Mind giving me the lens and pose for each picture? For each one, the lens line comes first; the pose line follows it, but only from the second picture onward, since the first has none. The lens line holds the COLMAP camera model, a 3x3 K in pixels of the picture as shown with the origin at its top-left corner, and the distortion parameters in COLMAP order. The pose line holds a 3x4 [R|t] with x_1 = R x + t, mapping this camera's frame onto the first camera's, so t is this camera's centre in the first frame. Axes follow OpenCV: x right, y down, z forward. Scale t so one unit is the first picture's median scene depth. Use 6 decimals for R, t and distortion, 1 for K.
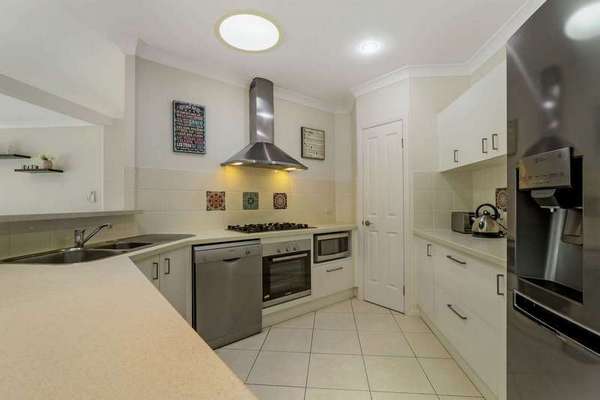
lens RADIAL K [[275.1, 0, 300.0], [0, 275.1, 200.0], [0, 0, 1]] dist [-0.000582, -0.000033]
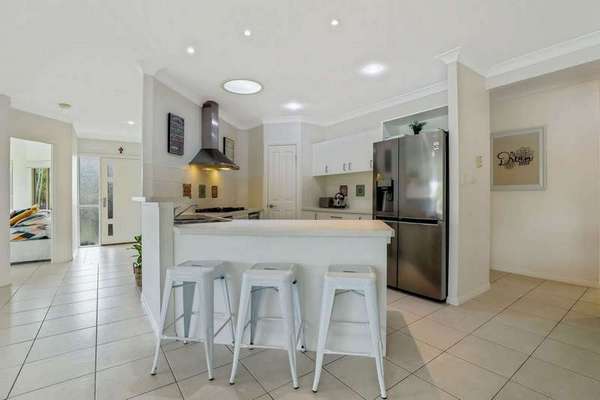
lens RADIAL K [[275.1, 0, 300.0], [0, 275.1, 200.0], [0, 0, 1]] dist [-0.000582, -0.000033]
pose [[0.755530, -0.014979, 0.654942, -0.704921], [-0.000809, 0.999716, 0.023797, 0.012997], [-0.655113, -0.018509, 0.755304, -0.313548]]
